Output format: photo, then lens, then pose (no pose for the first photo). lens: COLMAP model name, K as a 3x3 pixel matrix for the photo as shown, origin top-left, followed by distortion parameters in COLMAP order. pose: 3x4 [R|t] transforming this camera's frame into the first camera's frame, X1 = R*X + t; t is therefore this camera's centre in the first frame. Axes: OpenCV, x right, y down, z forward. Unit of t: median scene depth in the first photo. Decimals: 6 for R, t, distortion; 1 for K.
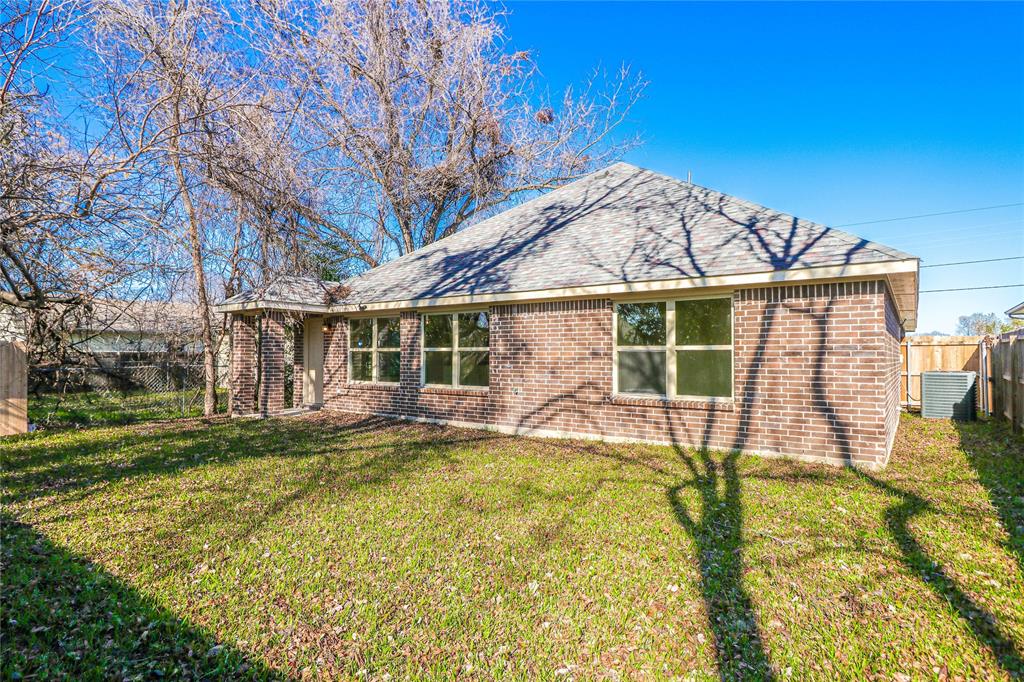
lens RADIAL K [[540.3, 0, 500.7], [0, 540.3, 329.5], [0, 0, 1]] dist [-0.004118, -0.002405]
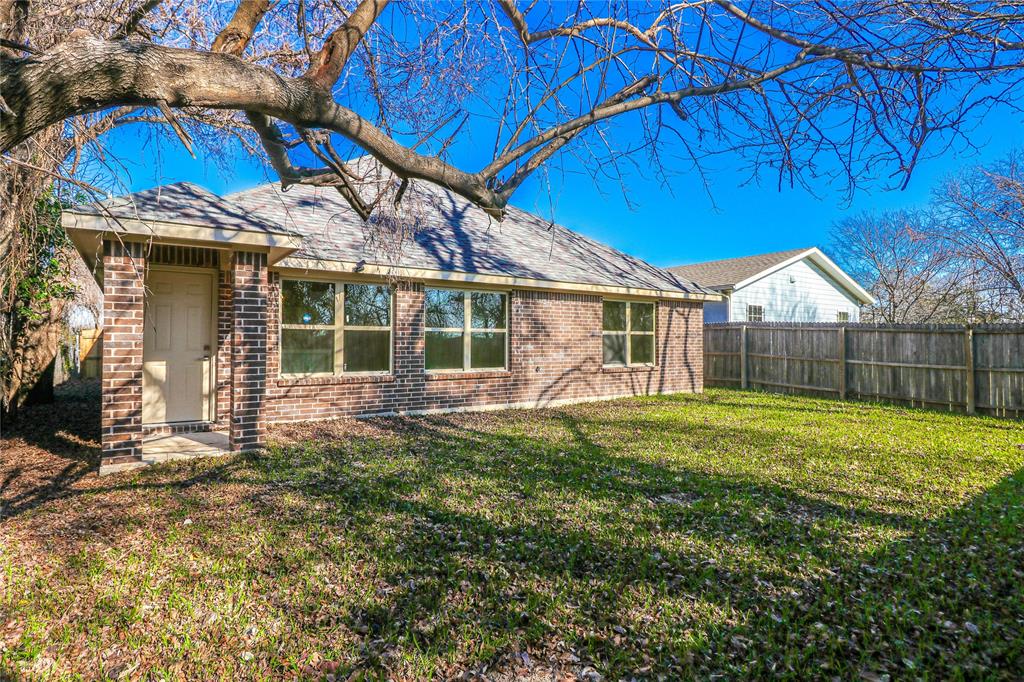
lens RADIAL K [[540.3, 0, 500.7], [0, 540.3, 329.5], [0, 0, 1]] dist [-0.004118, -0.002405]
pose [[0.328053, 0.013158, 0.944568, -1.053655], [-0.053340, 0.998566, 0.004615, 0.031807], [-0.943152, -0.051897, 0.328284, 0.715611]]
